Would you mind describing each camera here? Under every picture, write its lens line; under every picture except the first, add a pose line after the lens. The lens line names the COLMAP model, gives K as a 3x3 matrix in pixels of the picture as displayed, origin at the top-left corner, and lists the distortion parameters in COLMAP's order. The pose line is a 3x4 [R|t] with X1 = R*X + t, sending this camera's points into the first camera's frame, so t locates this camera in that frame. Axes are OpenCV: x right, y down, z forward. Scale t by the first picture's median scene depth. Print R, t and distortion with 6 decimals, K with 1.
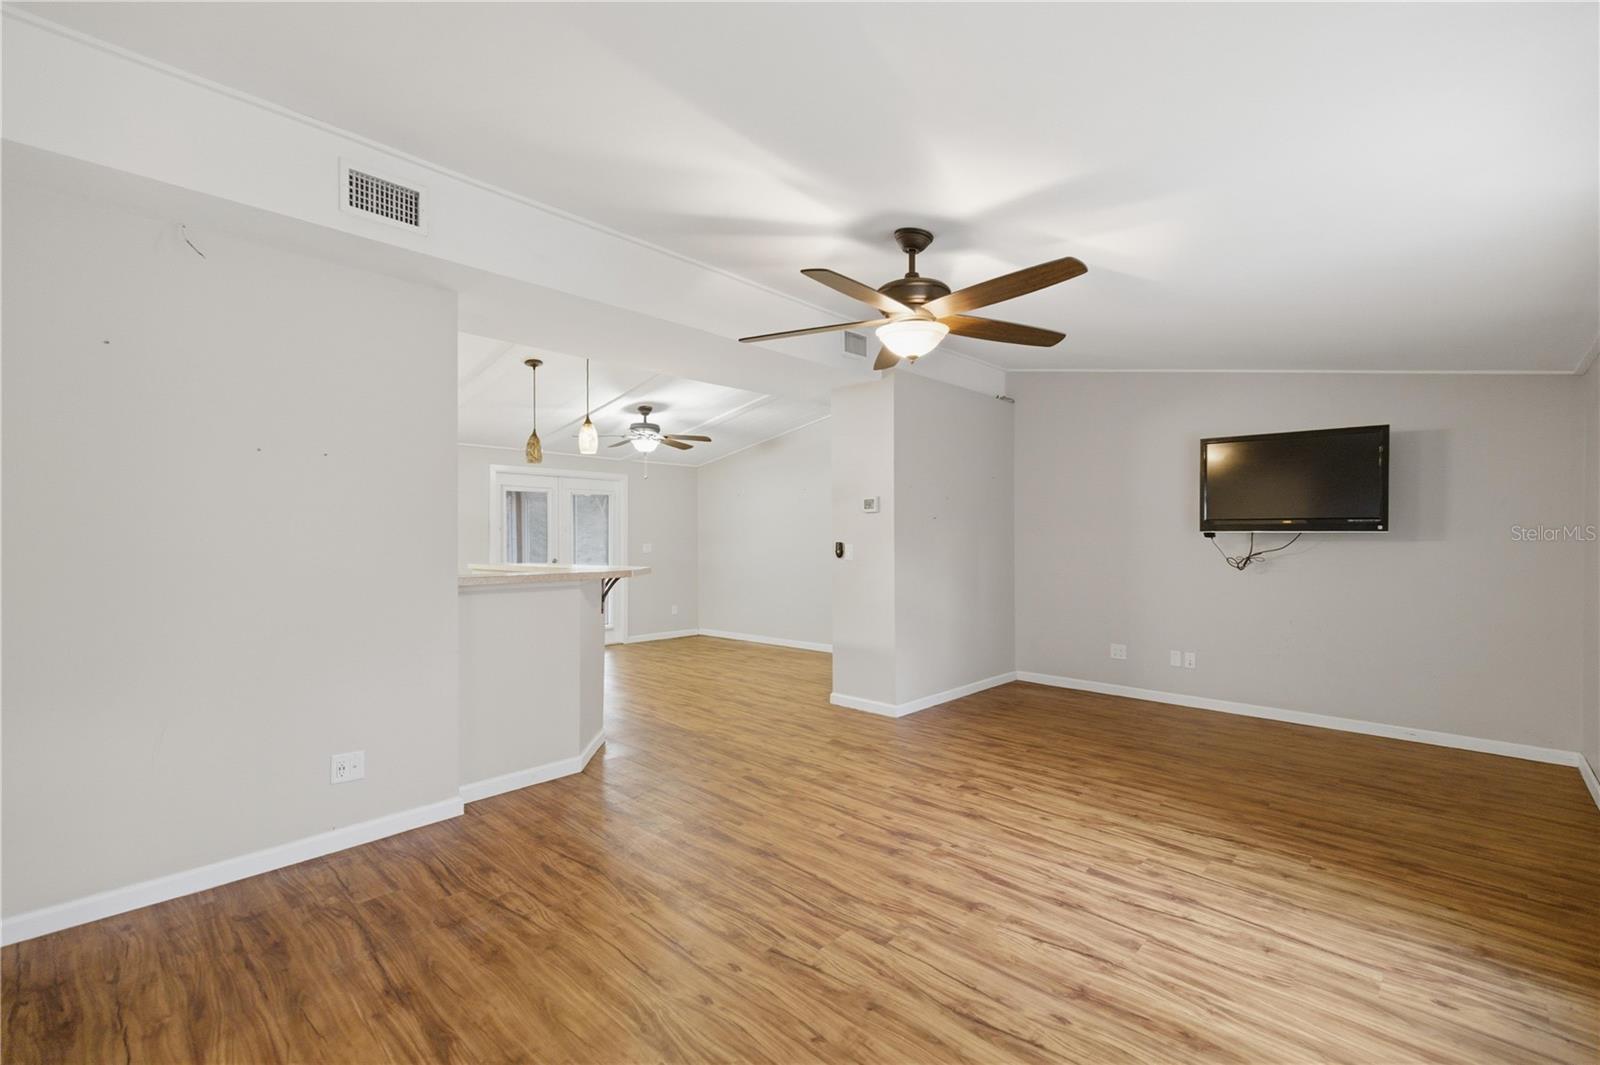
lens RADIAL K [[689.3, 0, 813.3], [0, 689.3, 537.9], [0, 0, 1]] dist [0.002421, 0.000348]
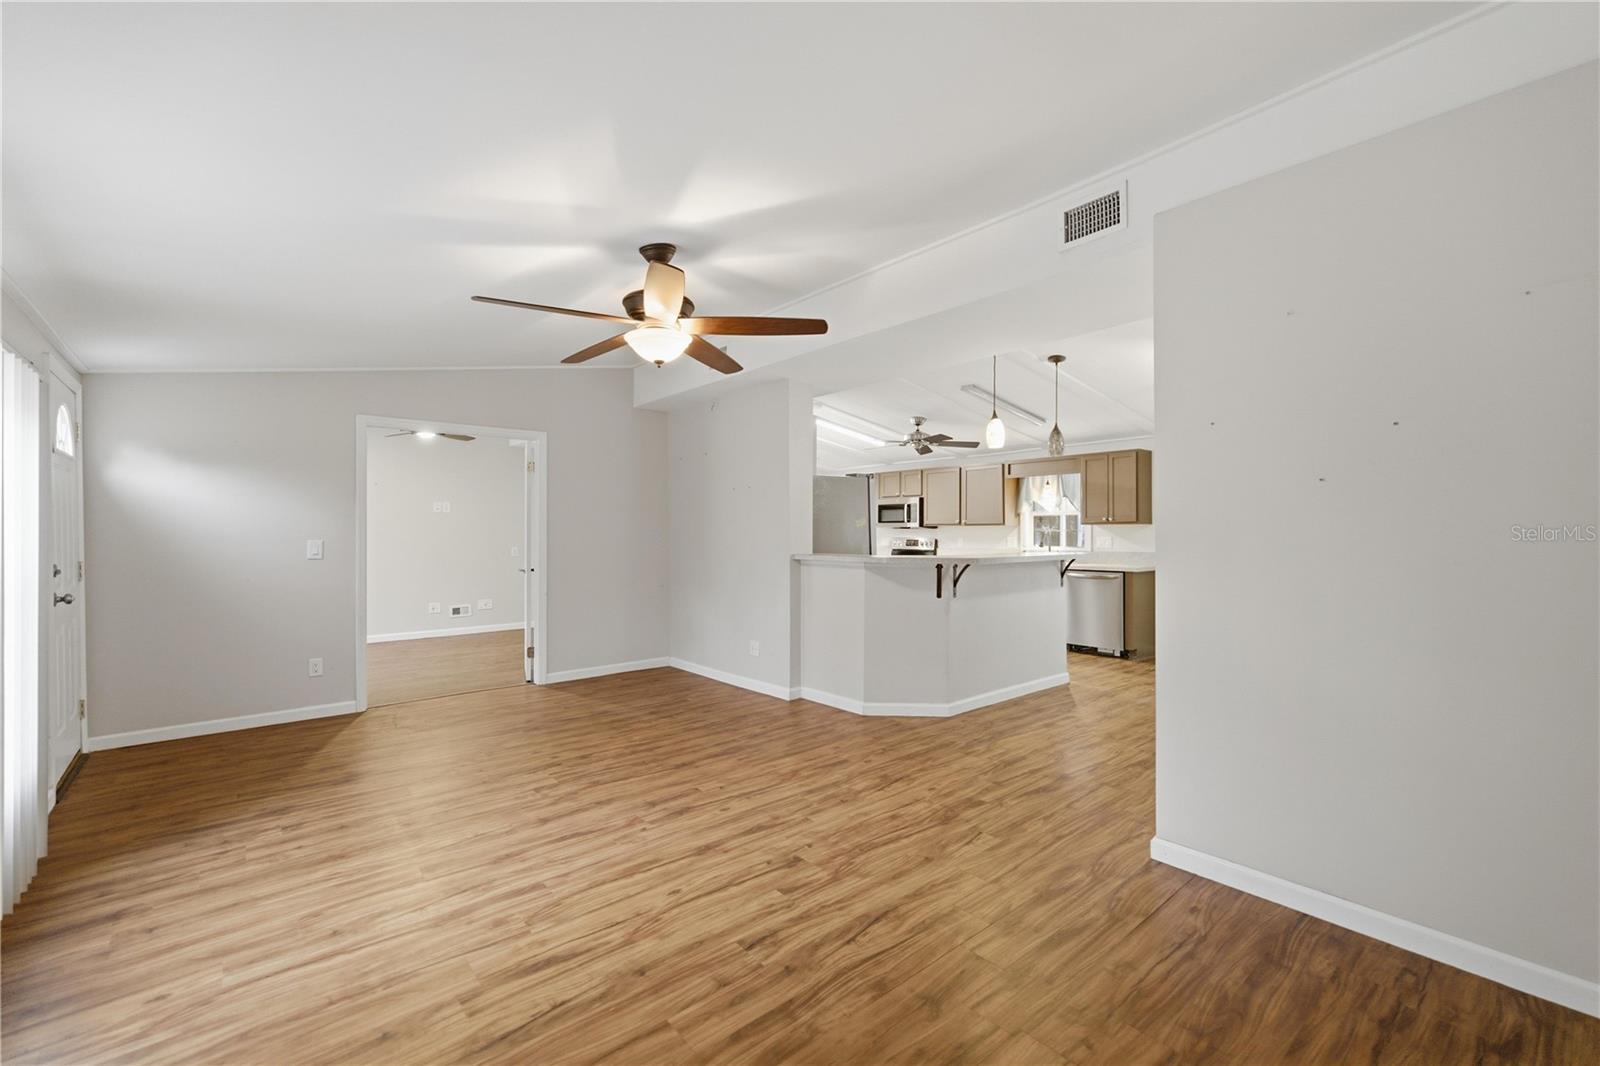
lens RADIAL K [[689.3, 0, 792.3], [0, 689.3, 524.1], [0, 0, 1]] dist [0.002421, 0.000348]
pose [[-0.133452, -0.009029, -0.991014, 1.160219], [-0.000600, 0.999959, -0.009029, 0.008144], [0.991055, -0.000611, -0.133452, 1.325697]]
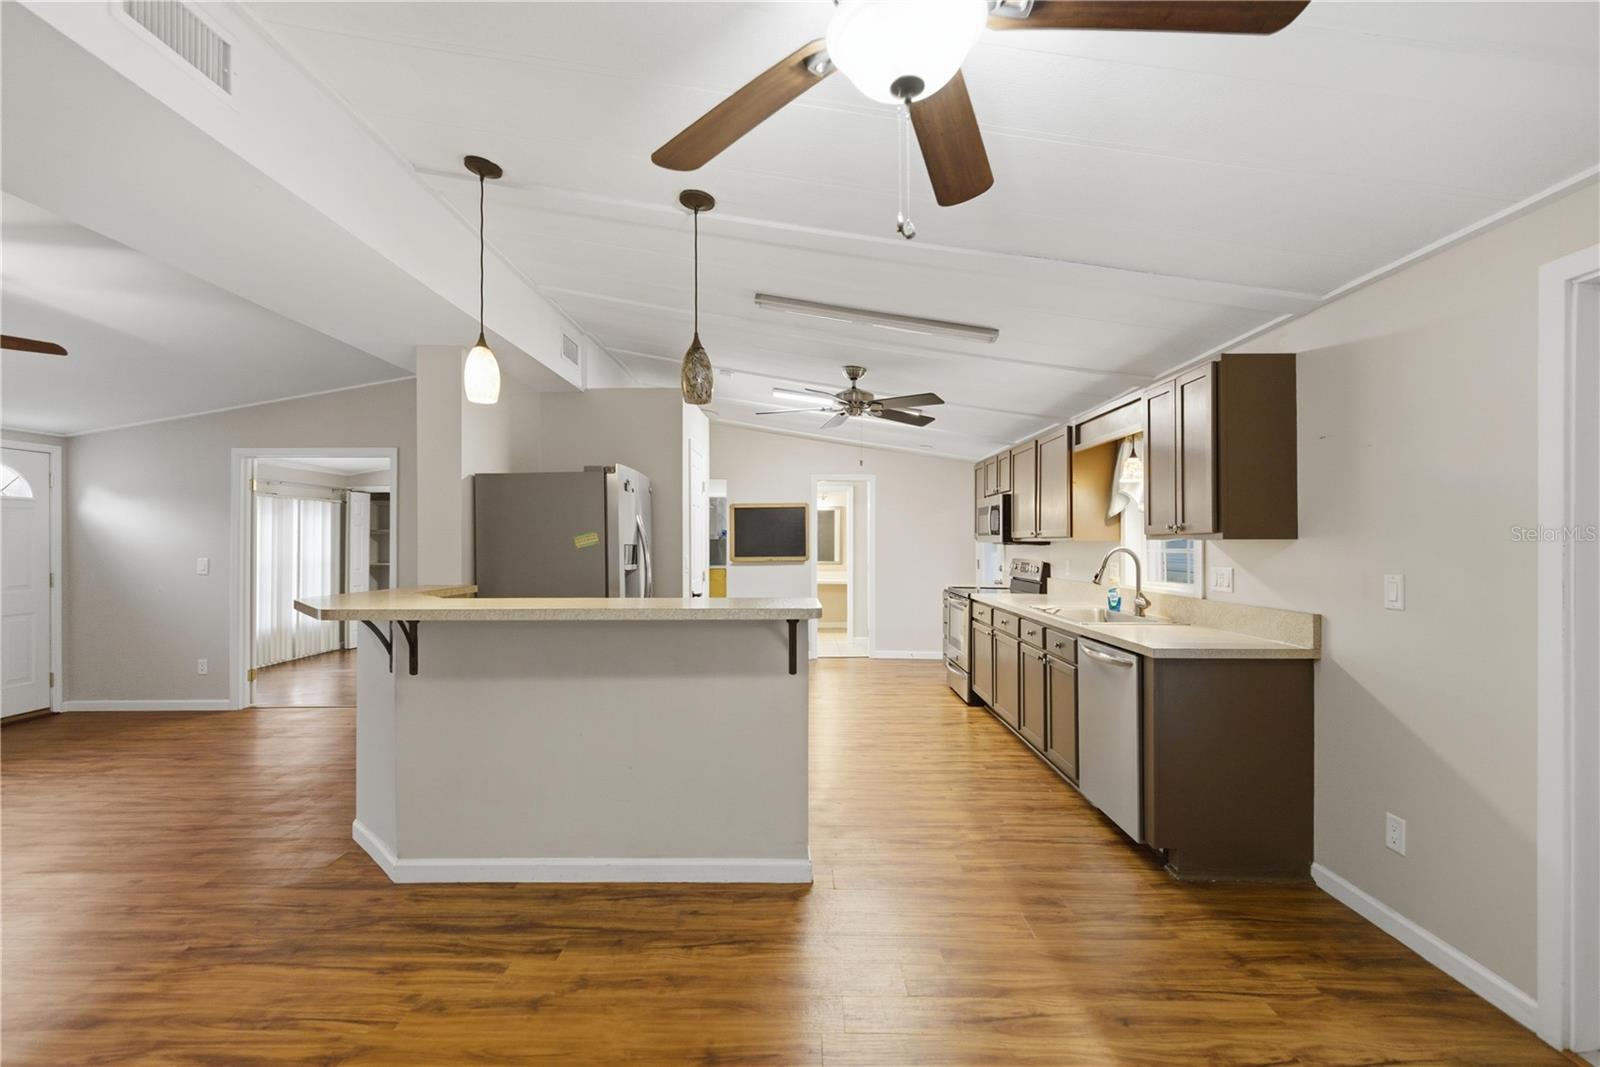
lens RADIAL K [[689.3, 0, 796.8], [0, 689.3, 538.5], [0, 0, 1]] dist [0.002421, 0.000348]
pose [[-0.746295, -0.002718, -0.665610, -0.221585], [0.000781, 0.999987, -0.004959, -0.009541], [0.665615, -0.004221, -0.746283, 2.474044]]
